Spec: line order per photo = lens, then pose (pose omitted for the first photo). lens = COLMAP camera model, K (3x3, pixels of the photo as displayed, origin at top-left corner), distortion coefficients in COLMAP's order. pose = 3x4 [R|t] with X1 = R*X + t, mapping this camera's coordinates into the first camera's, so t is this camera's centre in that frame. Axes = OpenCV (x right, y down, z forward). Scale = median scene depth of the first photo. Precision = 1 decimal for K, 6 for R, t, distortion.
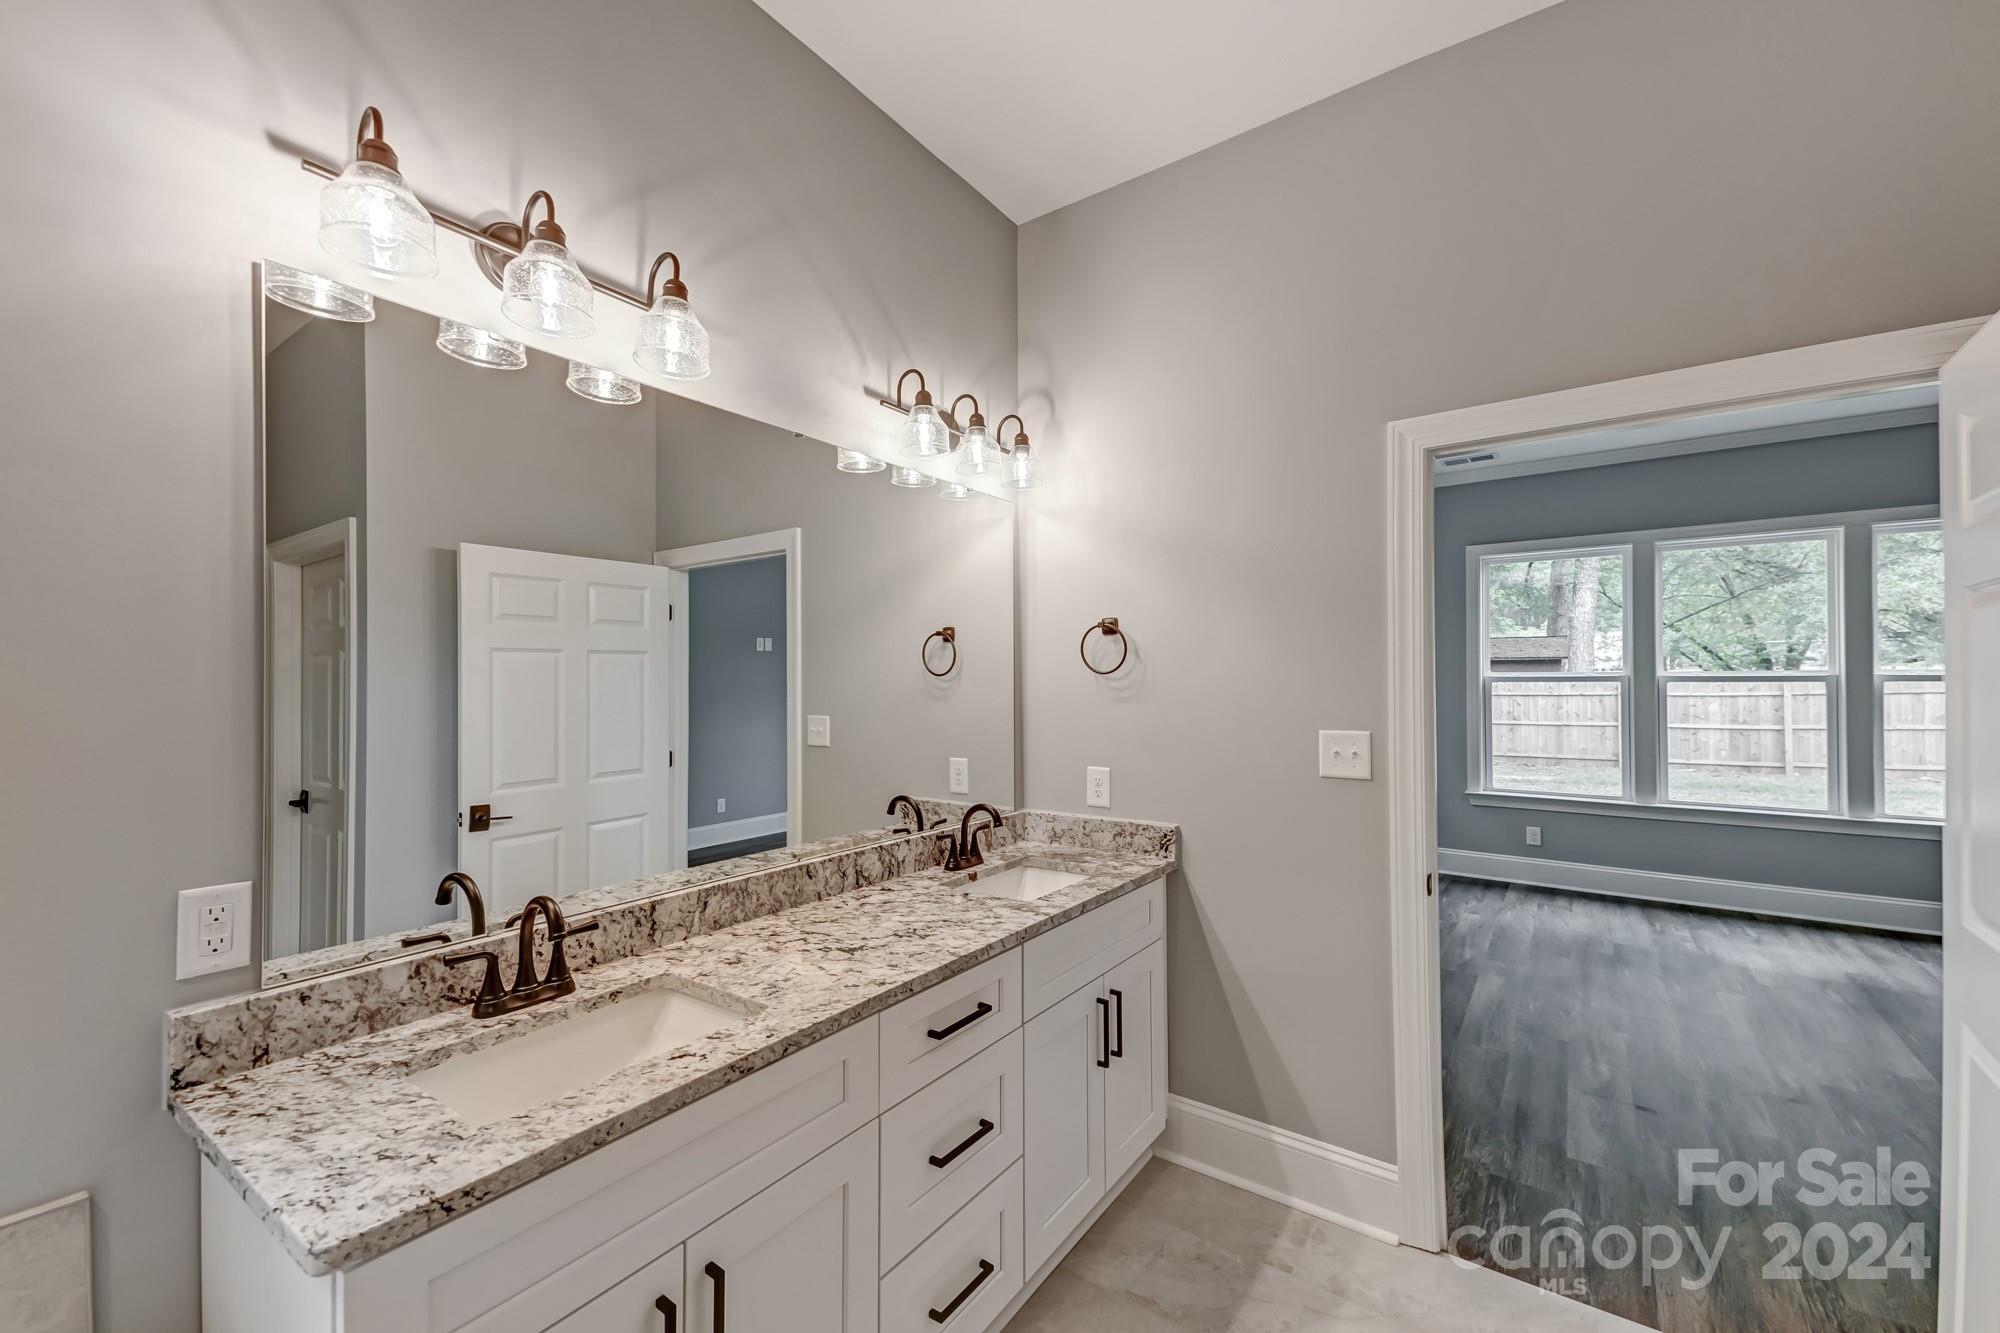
lens RADIAL K [[807.4, 0, 1001.3], [0, 807.4, 676.3], [0, 0, 1]] dist [0.036359, -0.004748]
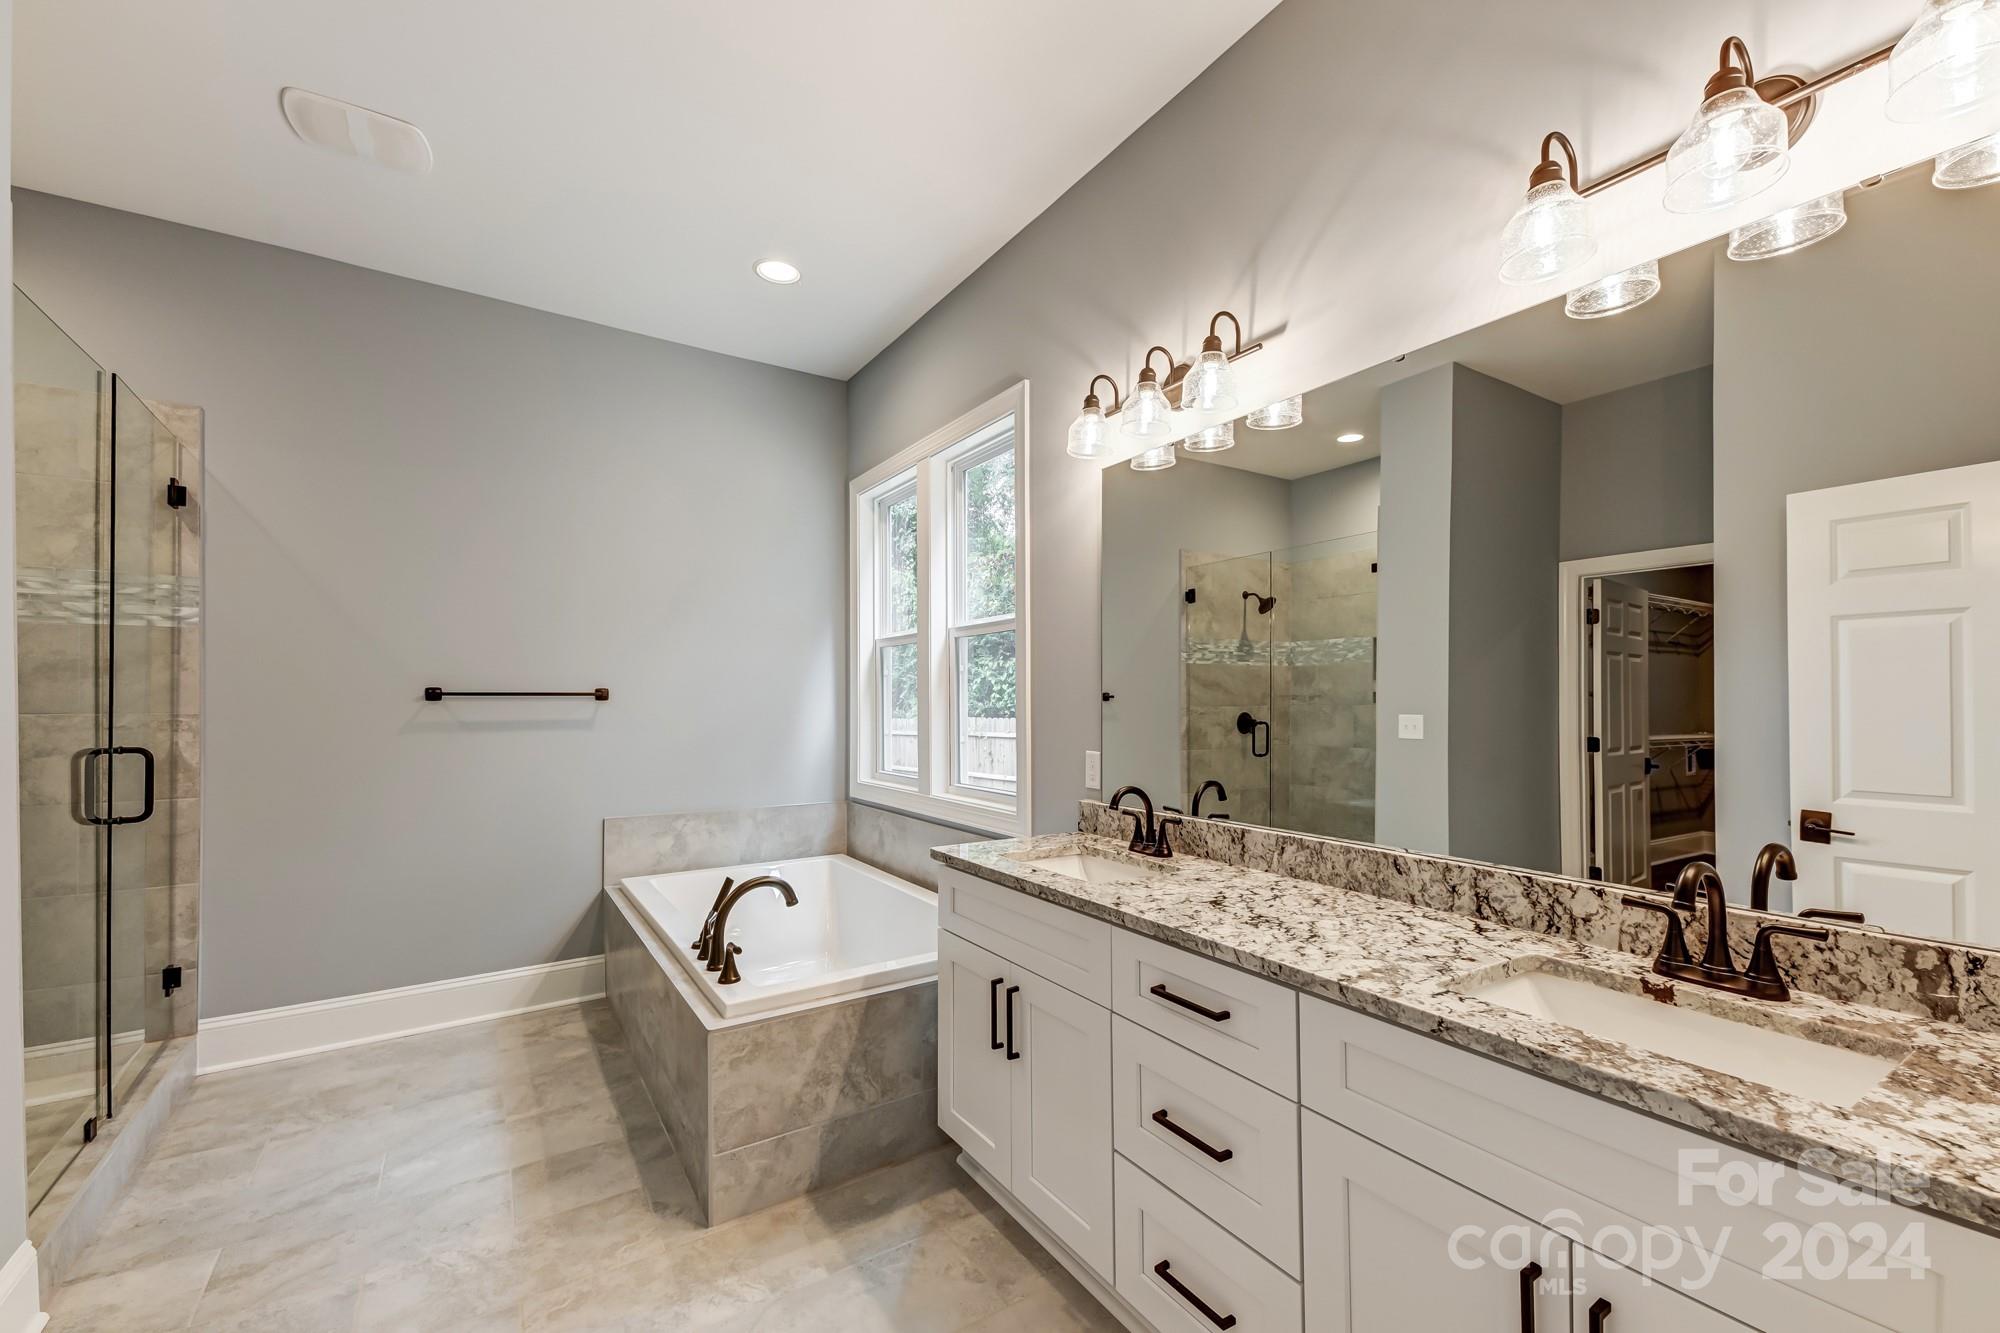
lens RADIAL K [[807.4, 0, 992.1], [0, 807.4, 666.7], [0, 0, 1]] dist [0.036359, -0.004748]
pose [[-0.378078, -0.031587, -0.925235, 0.802716], [0.014942, 0.999079, -0.040214, 0.063489], [0.925653, -0.029029, -0.377258, 1.014544]]
